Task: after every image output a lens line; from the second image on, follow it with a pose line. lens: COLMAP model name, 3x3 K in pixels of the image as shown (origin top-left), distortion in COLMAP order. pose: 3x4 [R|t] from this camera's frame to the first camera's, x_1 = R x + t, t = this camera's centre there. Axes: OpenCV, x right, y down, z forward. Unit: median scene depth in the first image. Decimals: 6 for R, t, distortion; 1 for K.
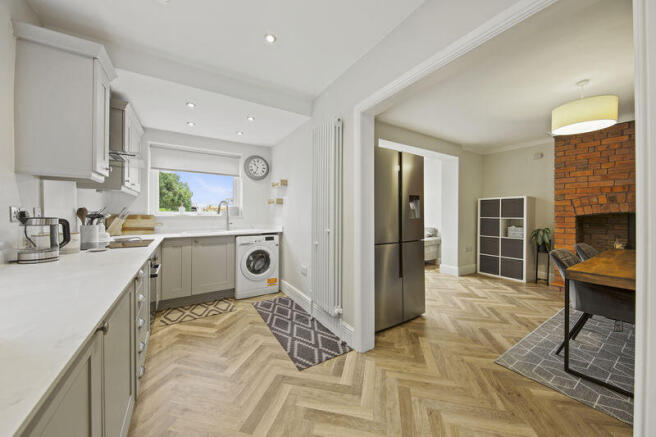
lens RADIAL K [[231.0, 0, 330.7], [0, 231.0, 216.7], [0, 0, 1]] dist [-0.008716, -0.000207]
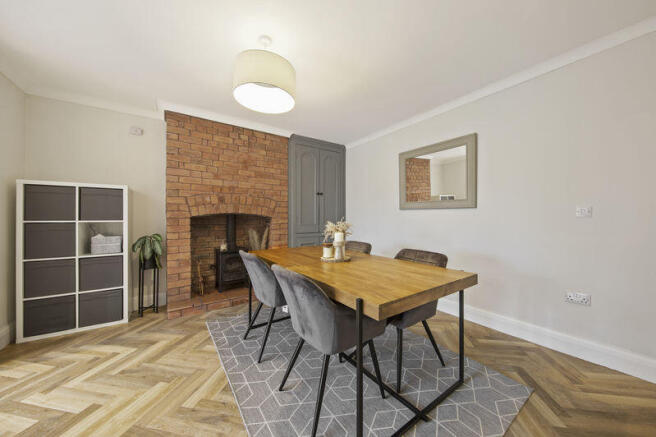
lens RADIAL K [[231.0, 0, 330.7], [0, 231.0, 216.7], [0, 0, 1]] dist [-0.008716, -0.000207]
pose [[-0.051967, 0.001606, 0.998648, 0.202963], [0.012234, 0.999925, -0.000971, 0.002660], [-0.998574, 0.012167, -0.051983, 0.516718]]
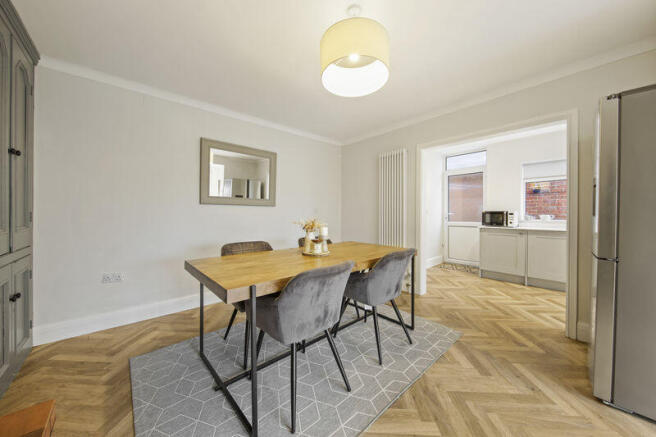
lens RADIAL K [[231.0, 0, 330.7], [0, 231.0, 216.7], [0, 0, 1]] dist [-0.008716, -0.000207]
pose [[-0.984821, 0.000212, -0.173571, 0.816007], [-0.004186, 0.999679, 0.024974, -0.001264], [0.173521, 0.025321, -0.984505, 1.040290]]
